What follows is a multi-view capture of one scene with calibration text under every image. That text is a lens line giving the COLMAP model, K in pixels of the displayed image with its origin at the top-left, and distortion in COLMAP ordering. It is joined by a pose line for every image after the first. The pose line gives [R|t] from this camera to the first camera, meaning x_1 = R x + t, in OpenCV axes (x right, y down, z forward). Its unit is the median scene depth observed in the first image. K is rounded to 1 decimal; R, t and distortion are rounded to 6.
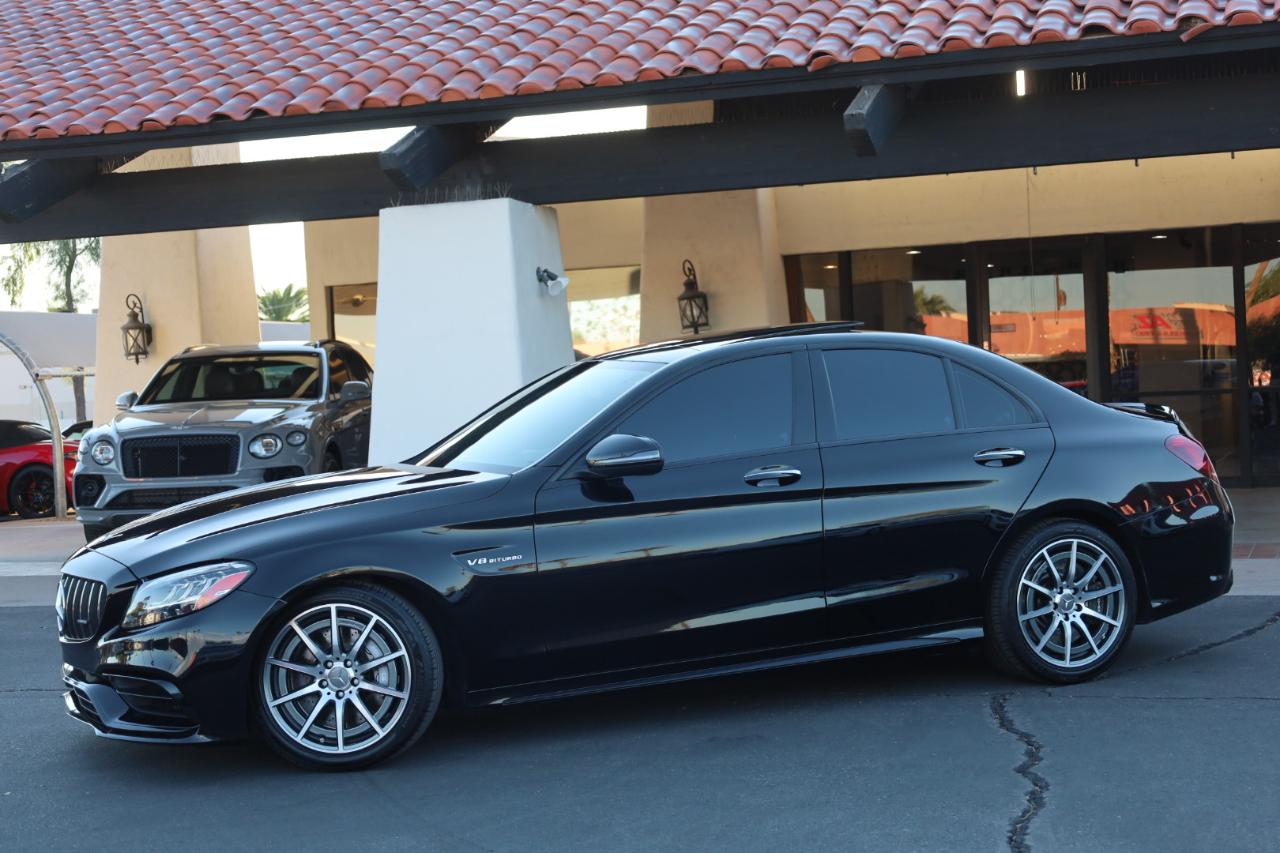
lens RADIAL K [[2059.5, 0, 640.0], [0, 2059.5, 426.5], [0, 0, 1]] dist [0.008230, 0.076425]
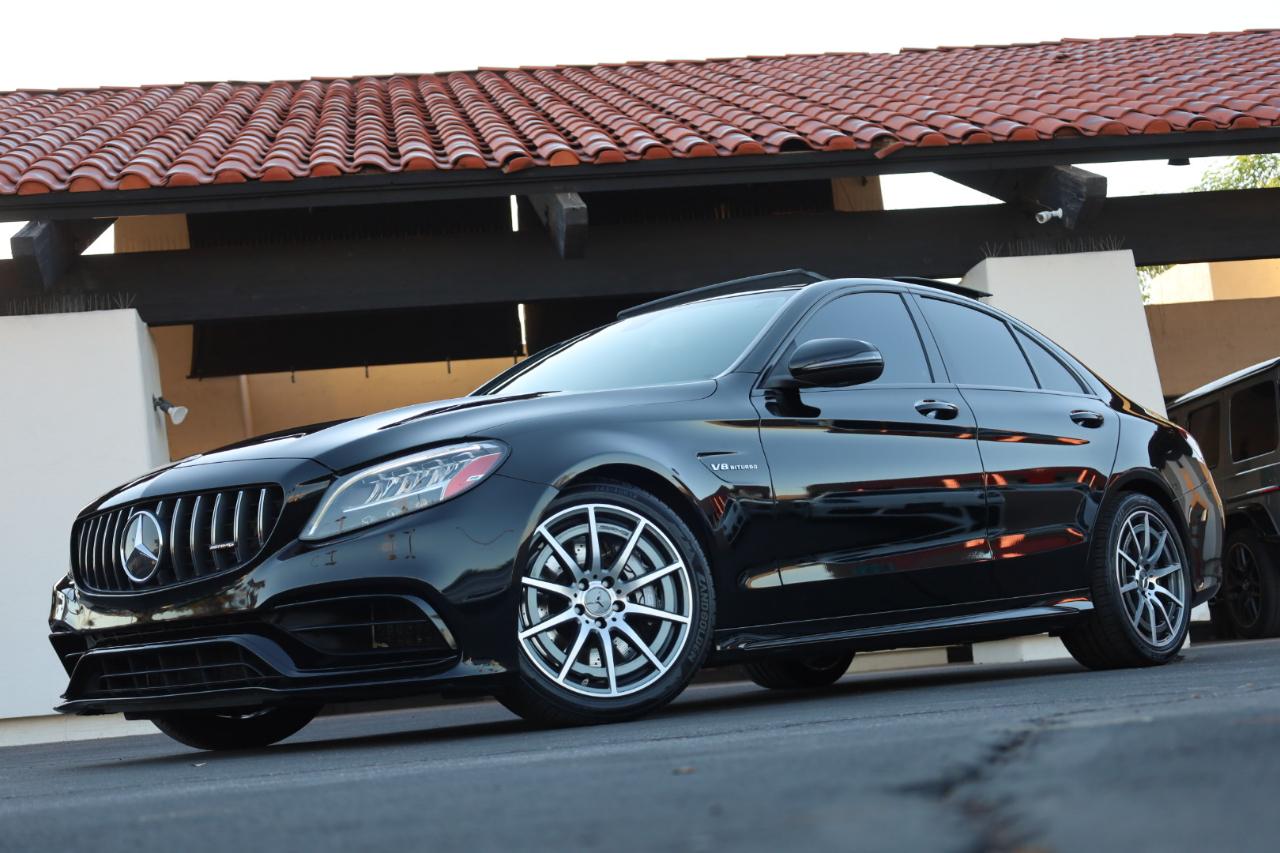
lens RADIAL K [[1974.2, 0, 640.0], [0, 1974.2, 426.5], [0, 0, 1]] dist [-0.001047, 0.019626]
pose [[0.904507, 0.027407, 0.425578, -0.446488], [0.050367, 0.984083, -0.170422, 0.184019], [-0.423475, 0.175583, 0.888729, 0.331144]]
